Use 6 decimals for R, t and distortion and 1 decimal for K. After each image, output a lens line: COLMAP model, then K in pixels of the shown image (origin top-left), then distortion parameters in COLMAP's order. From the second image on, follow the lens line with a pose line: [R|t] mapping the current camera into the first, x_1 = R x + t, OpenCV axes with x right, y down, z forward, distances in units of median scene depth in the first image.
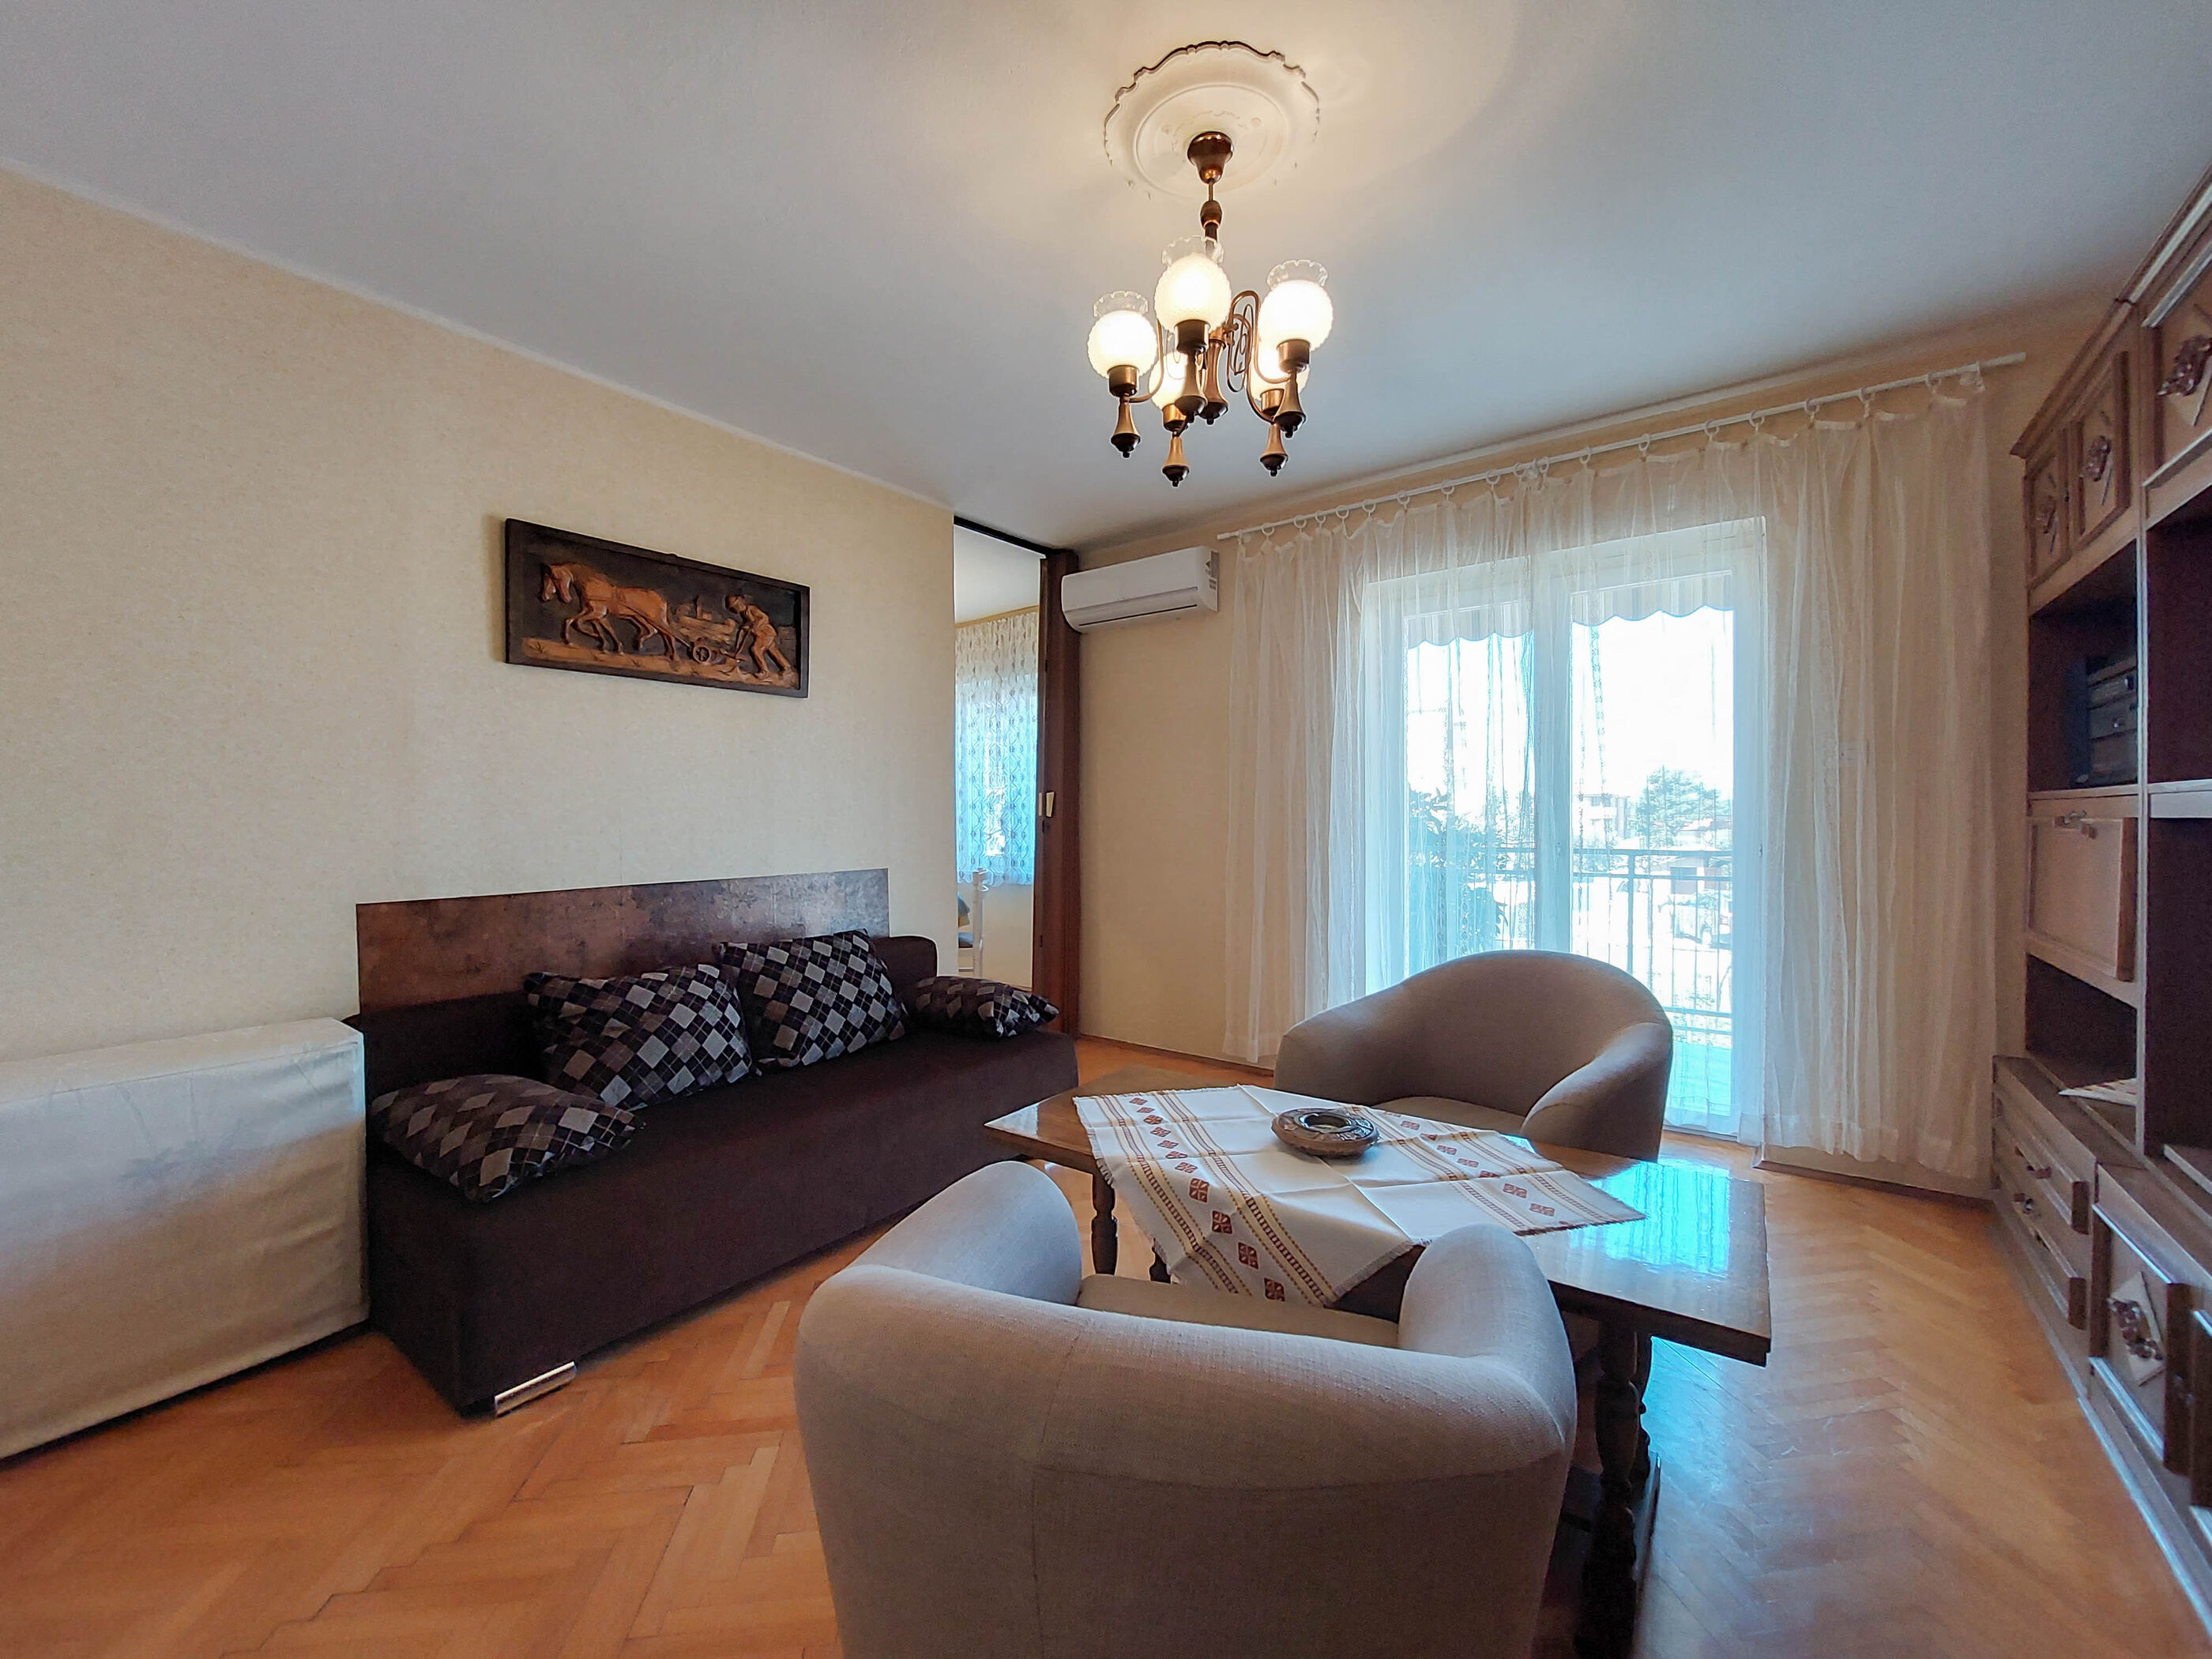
lens RADIAL K [[873.3, 0, 1106.0], [0, 873.3, 829.5], [0, 0, 1]] dist [-0.019324, -0.000270]
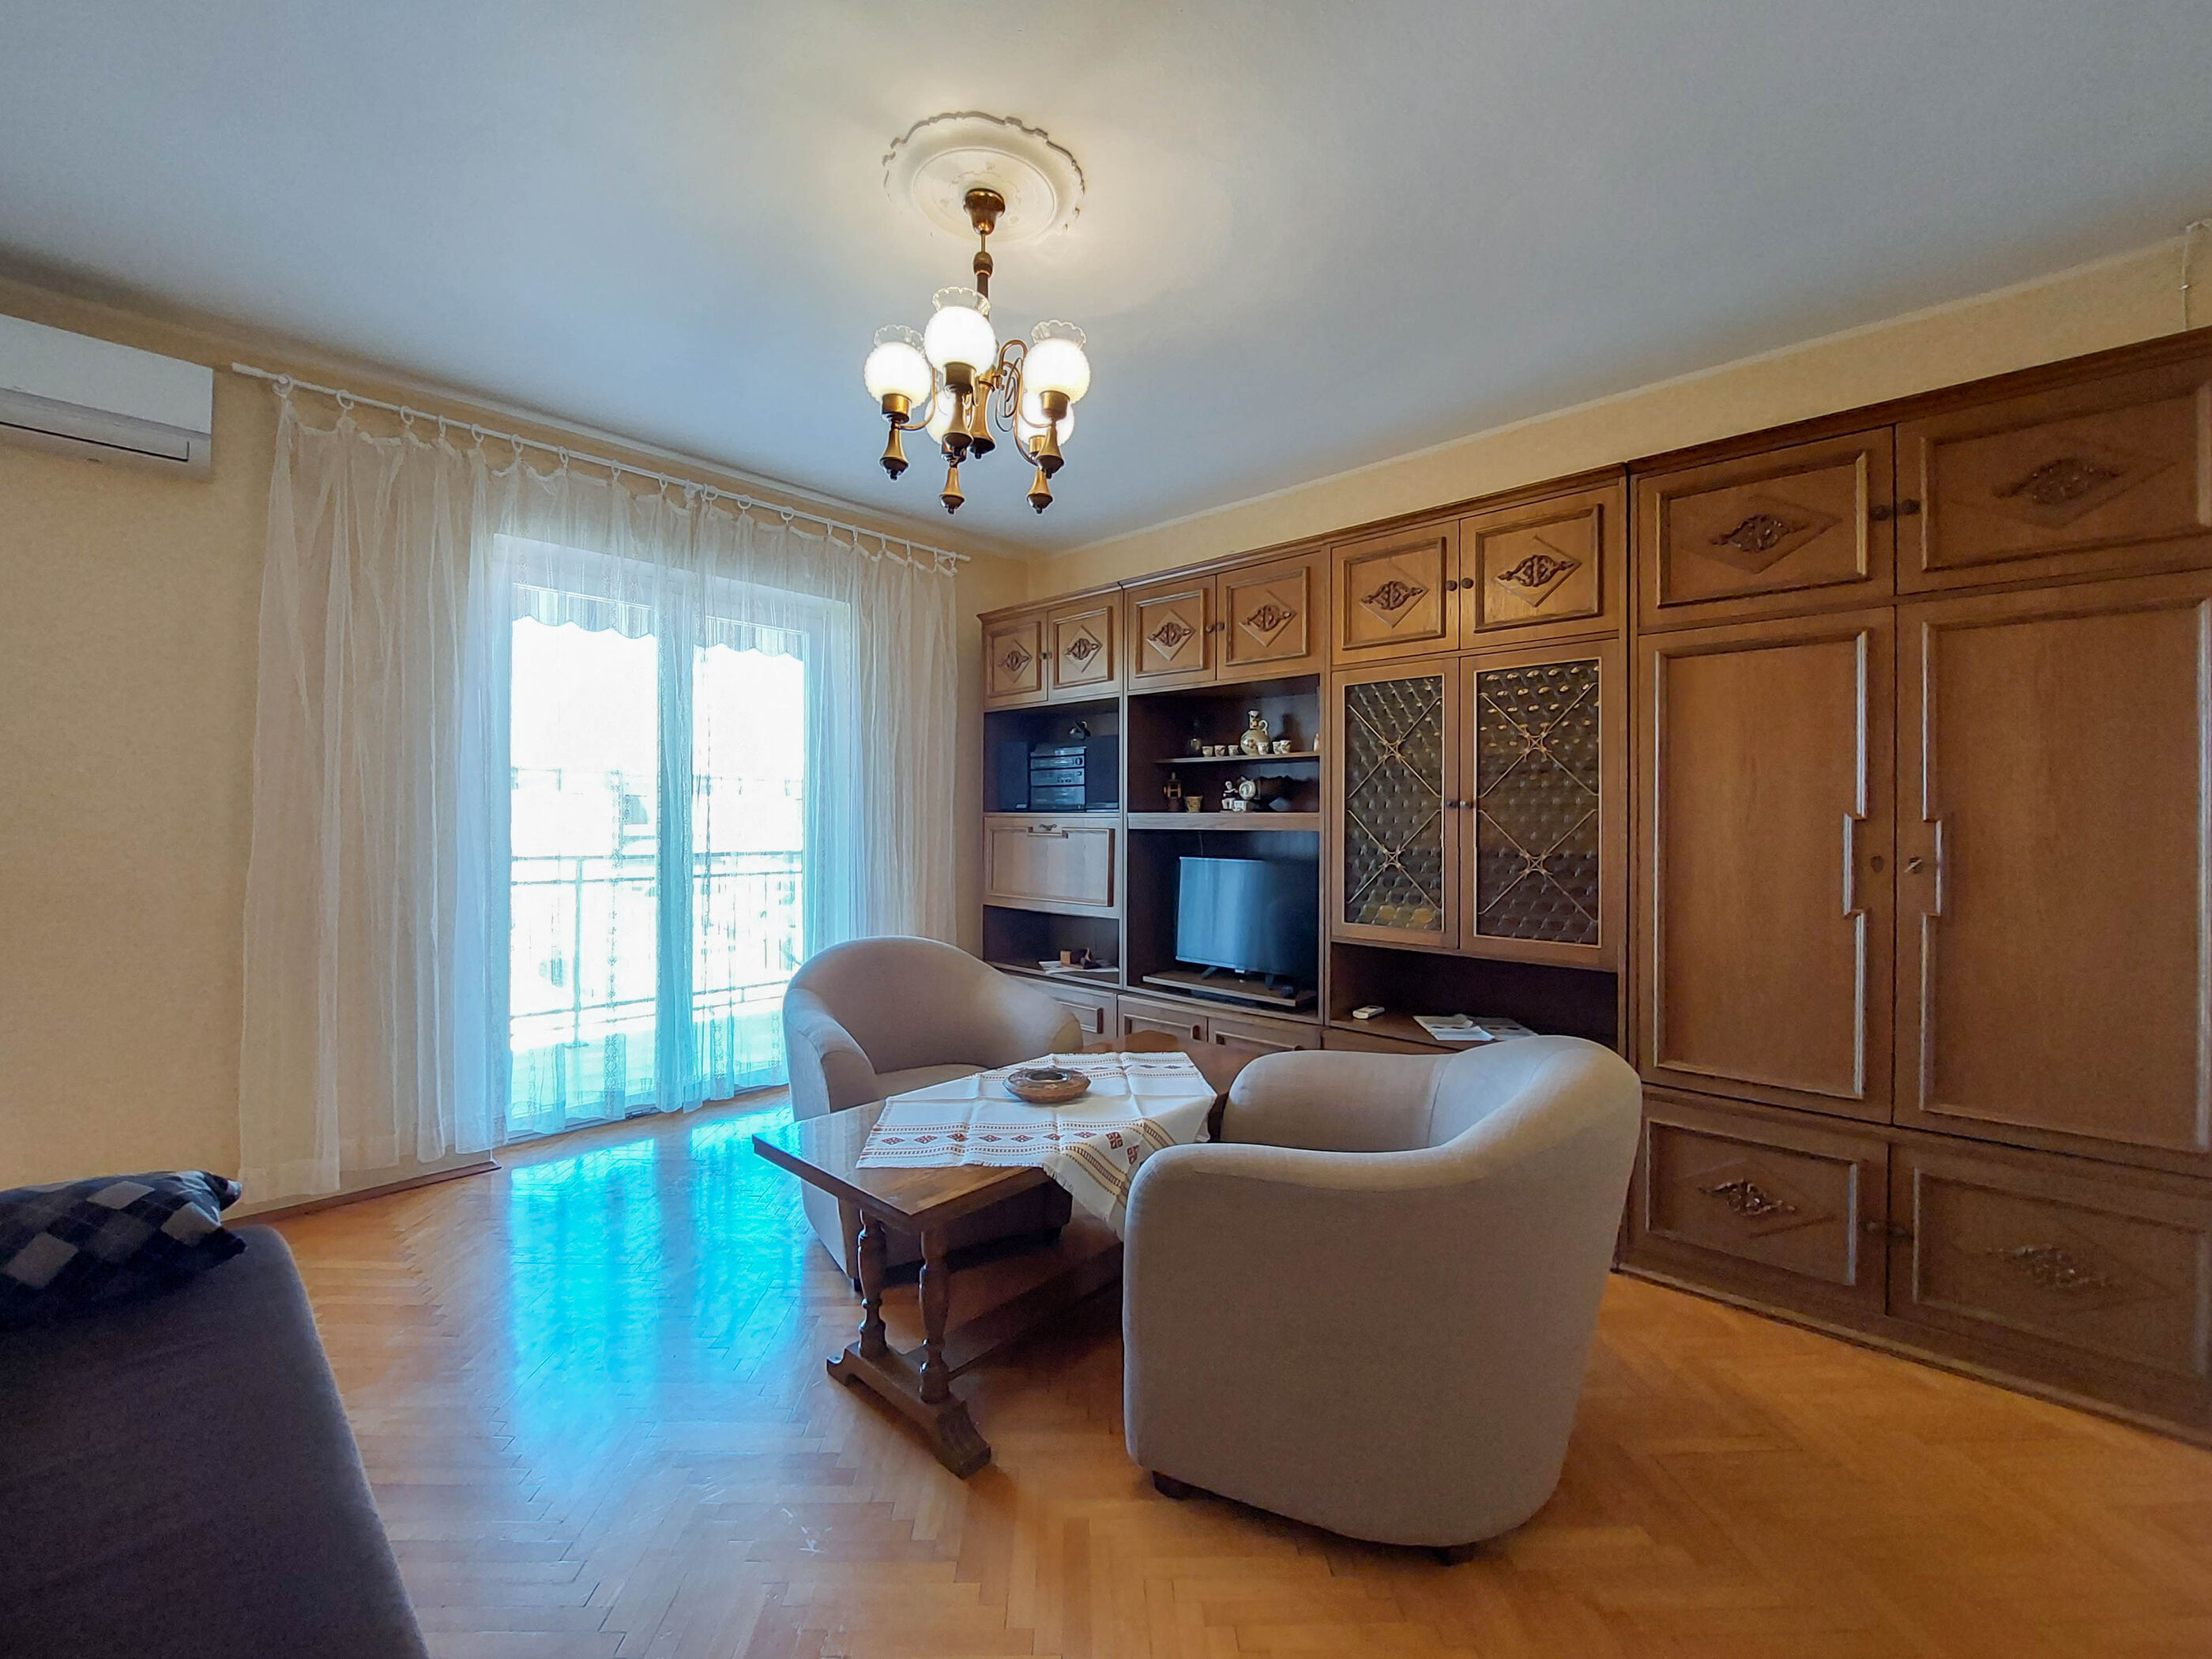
lens RADIAL K [[905.5, 0, 1091.4], [0, 905.5, 820.4], [0, 0, 1]] dist [0.001263, -0.011503]
pose [[0.114781, 0.007666, 0.993361, -0.616601], [0.004575, 0.999956, -0.008246, -0.010570], [-0.993380, 0.005491, 0.114741, 0.475473]]
